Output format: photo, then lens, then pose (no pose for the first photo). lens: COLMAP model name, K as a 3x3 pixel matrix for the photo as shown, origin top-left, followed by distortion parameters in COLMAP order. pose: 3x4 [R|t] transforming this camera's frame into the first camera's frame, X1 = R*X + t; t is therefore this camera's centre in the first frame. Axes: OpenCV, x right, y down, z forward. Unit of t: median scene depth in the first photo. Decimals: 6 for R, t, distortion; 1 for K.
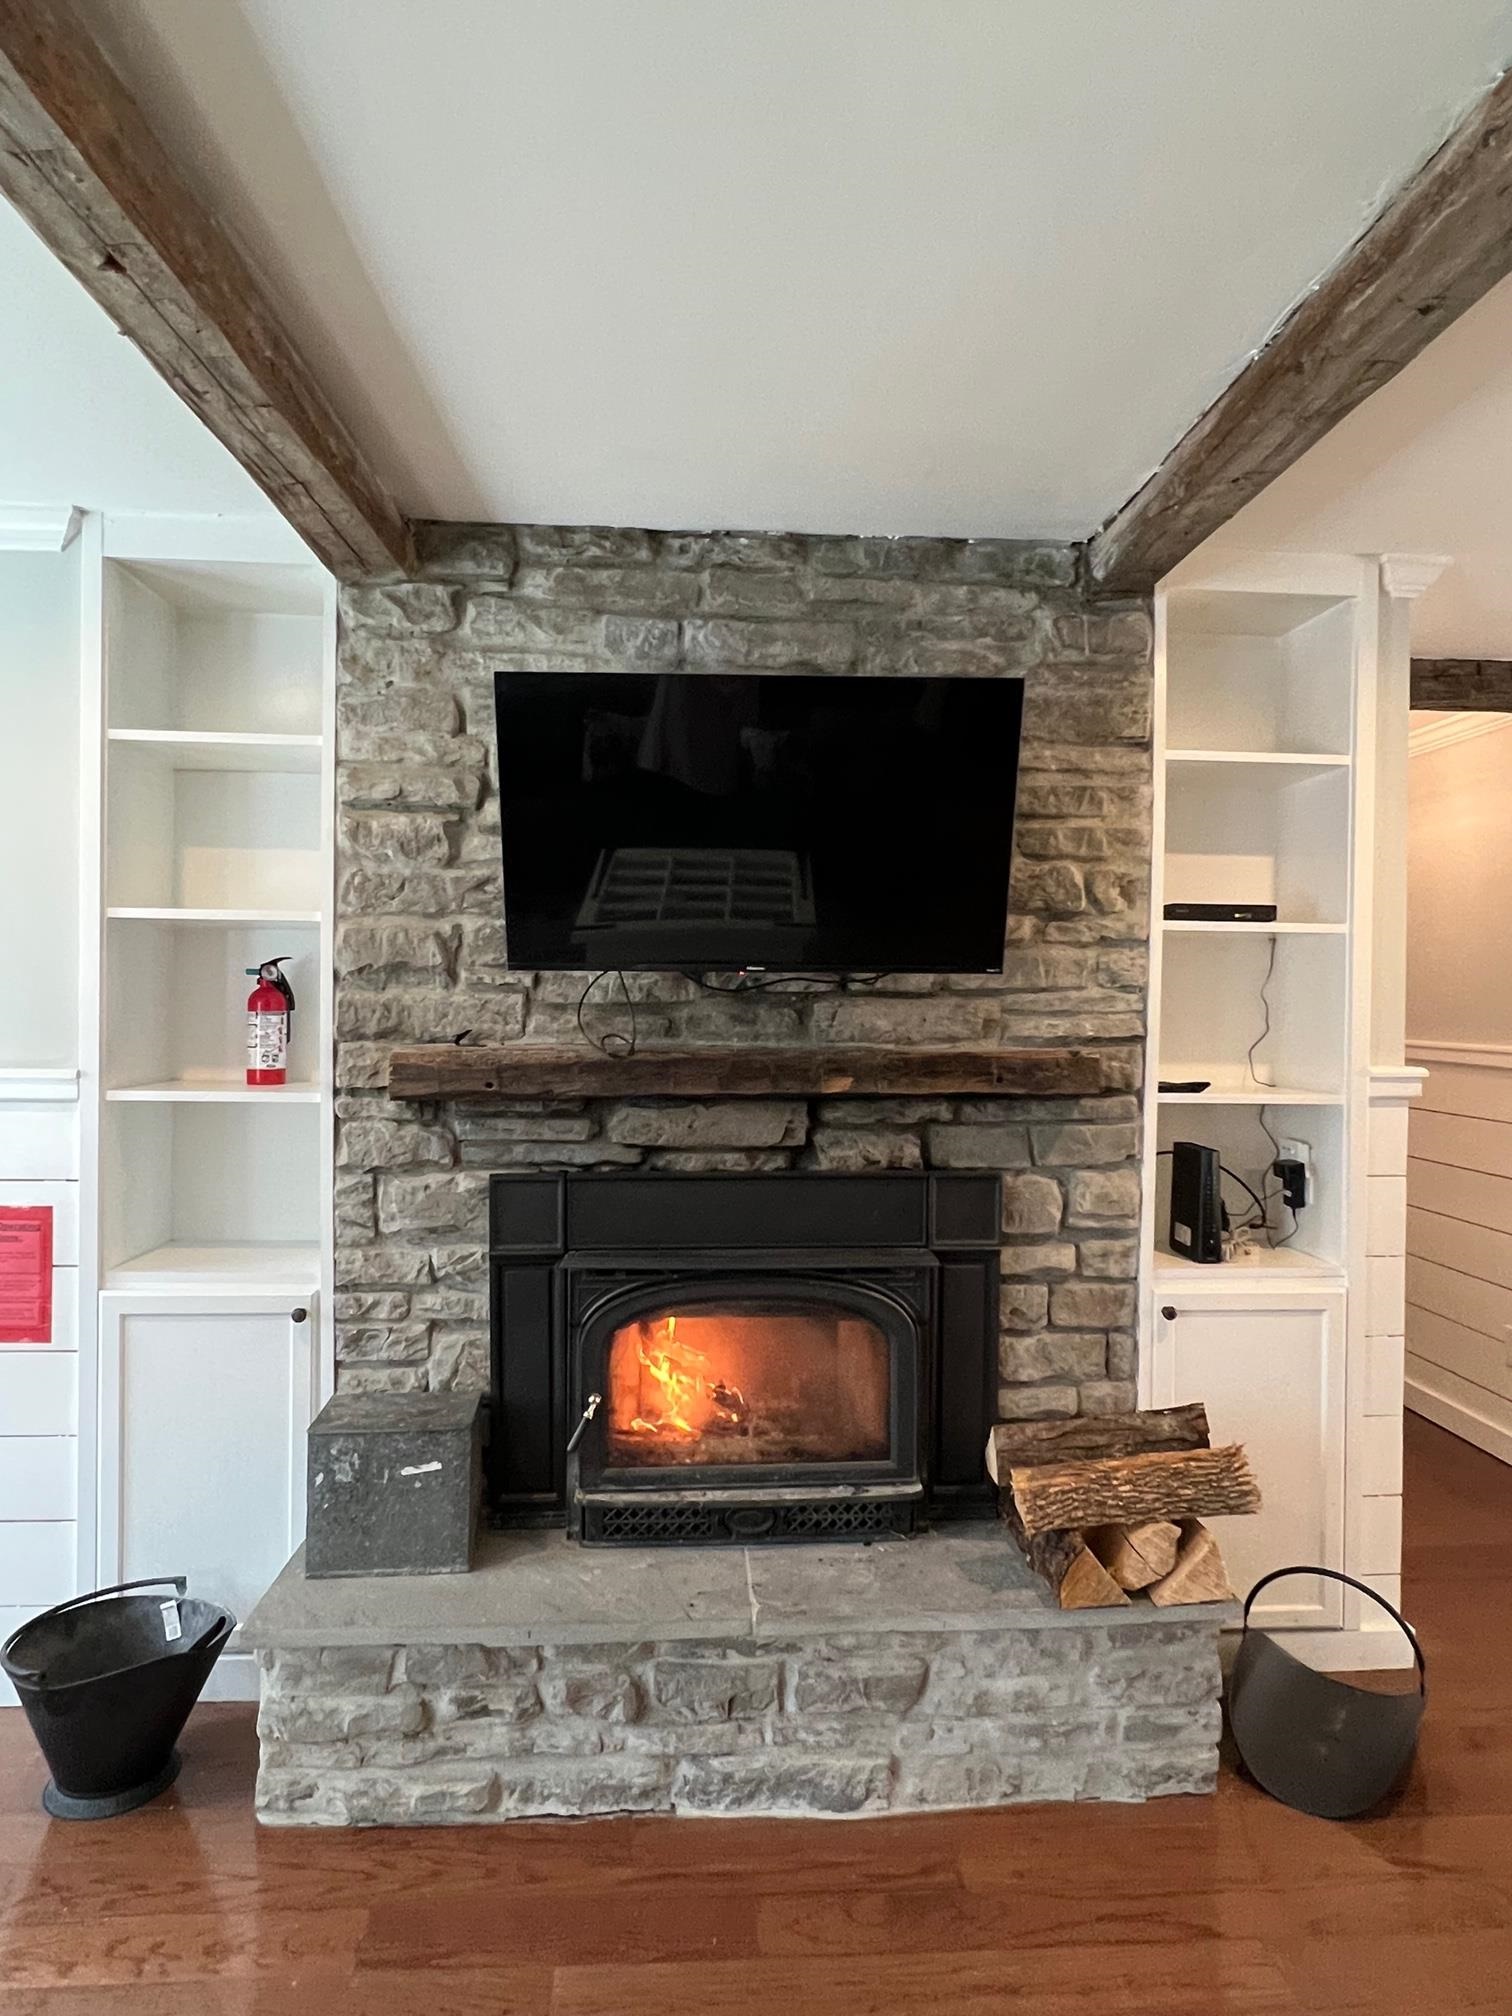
lens RADIAL K [[1184.2, 0, 762.0], [0, 1184.2, 1011.5], [0, 0, 1]] dist [-0.004692, -0.000129]
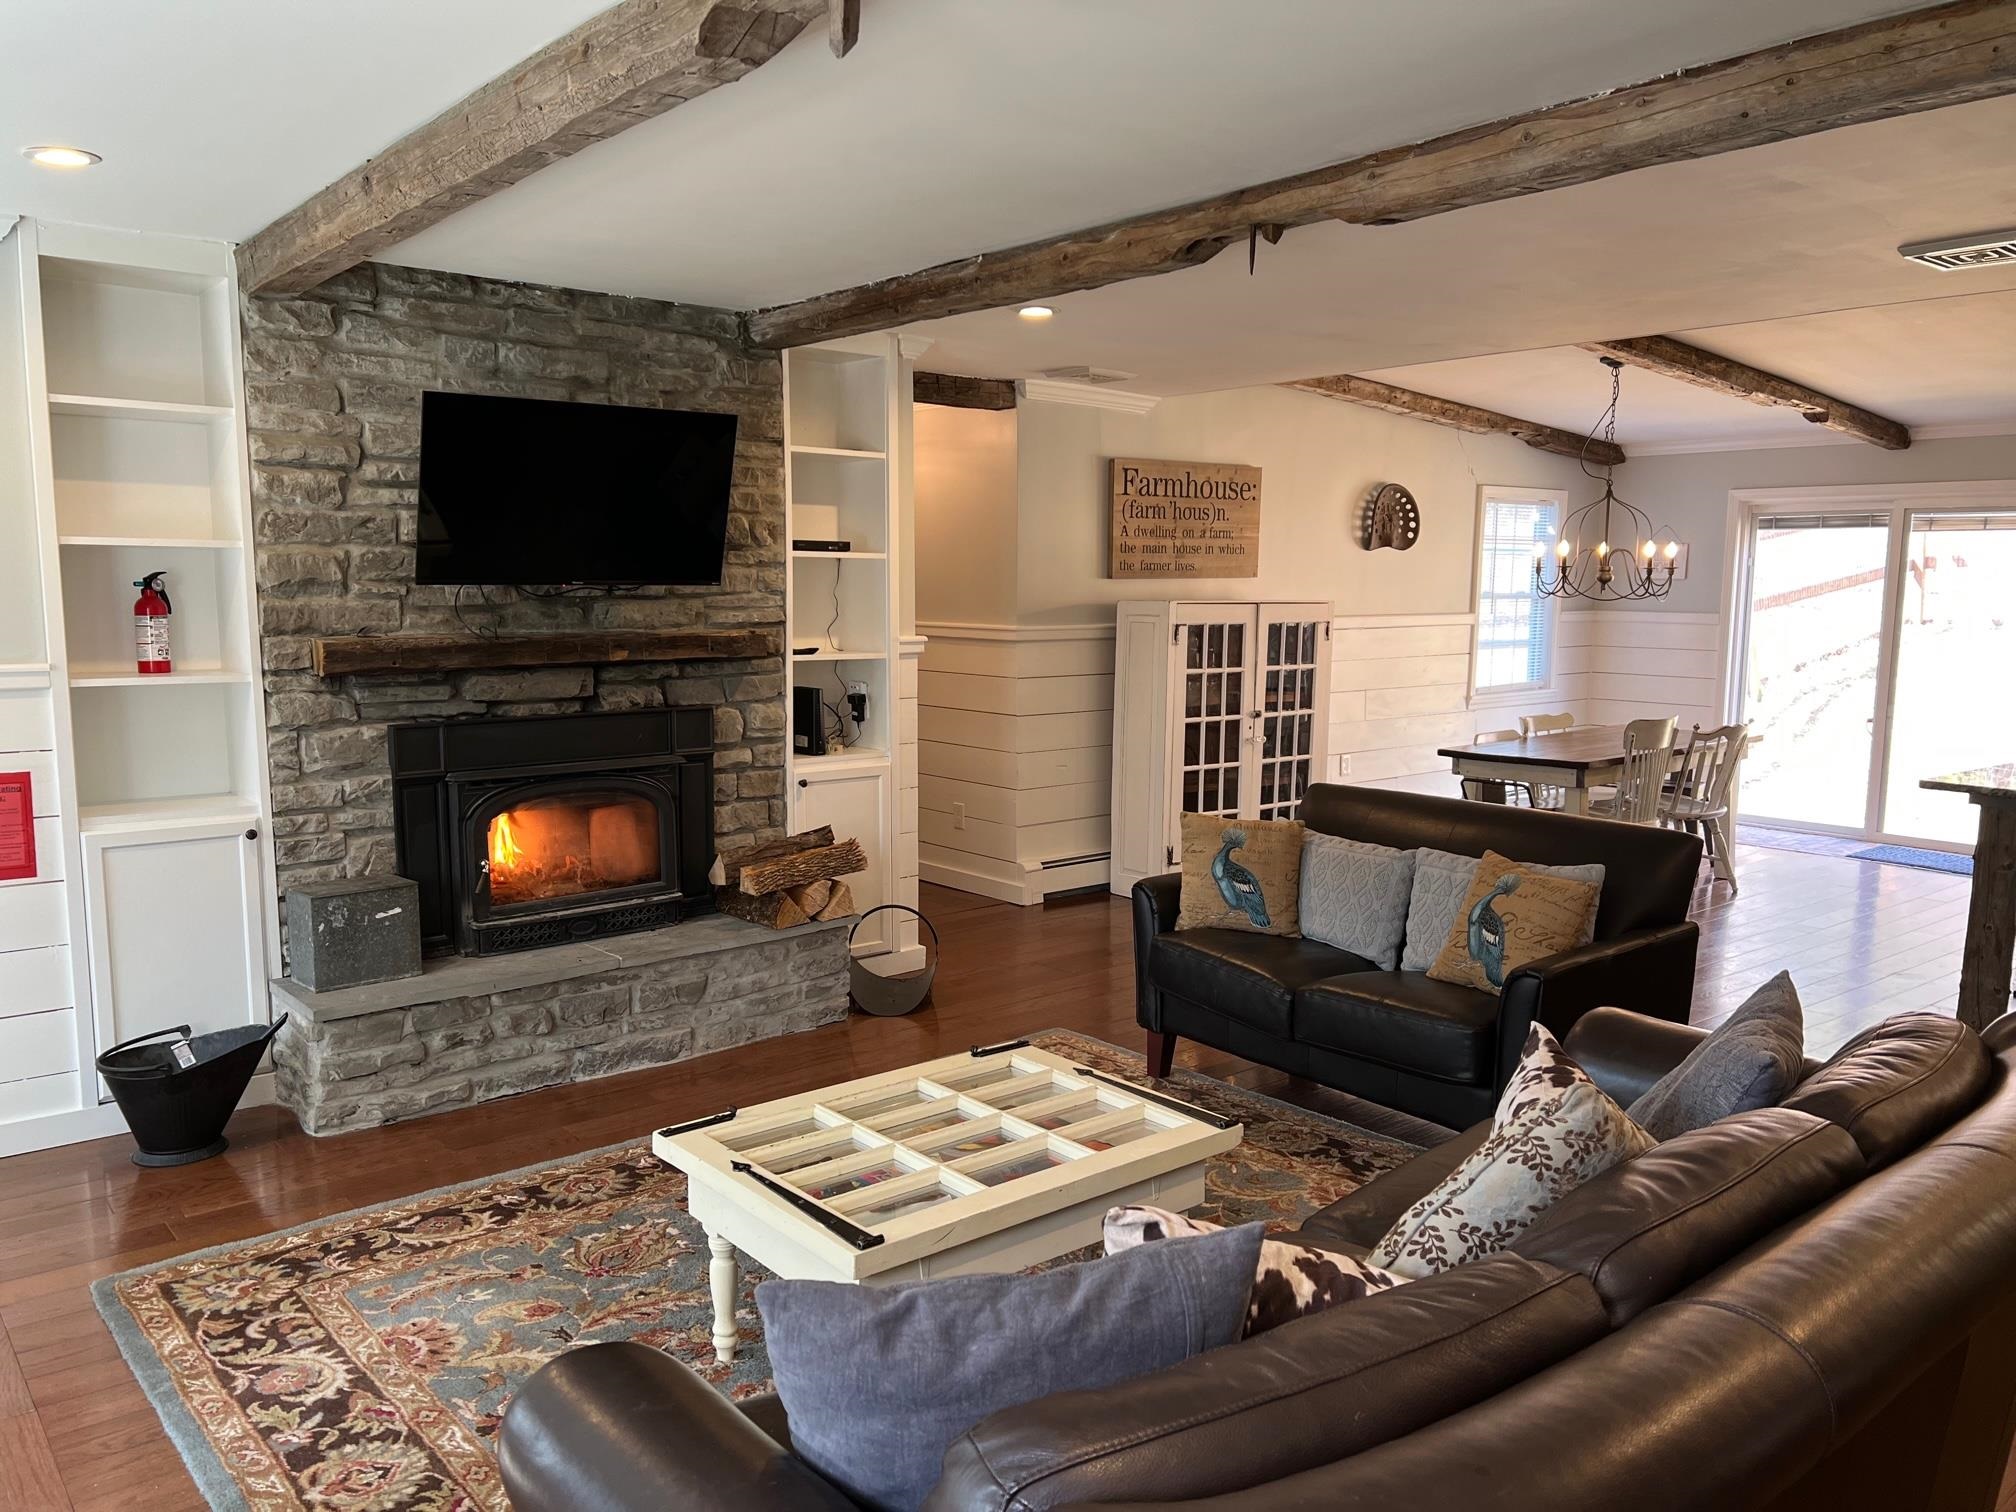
lens RADIAL K [[1513.3, 0, 1001.6], [0, 1513.3, 759.2], [0, 0, 1]] dist [-0.003887, -0.007143]
pose [[0.810675, -0.072798, 0.580954, -0.692423], [0.007996, 0.993524, 0.113339, -0.025304], [-0.585442, -0.087236, 0.806007, -0.928339]]
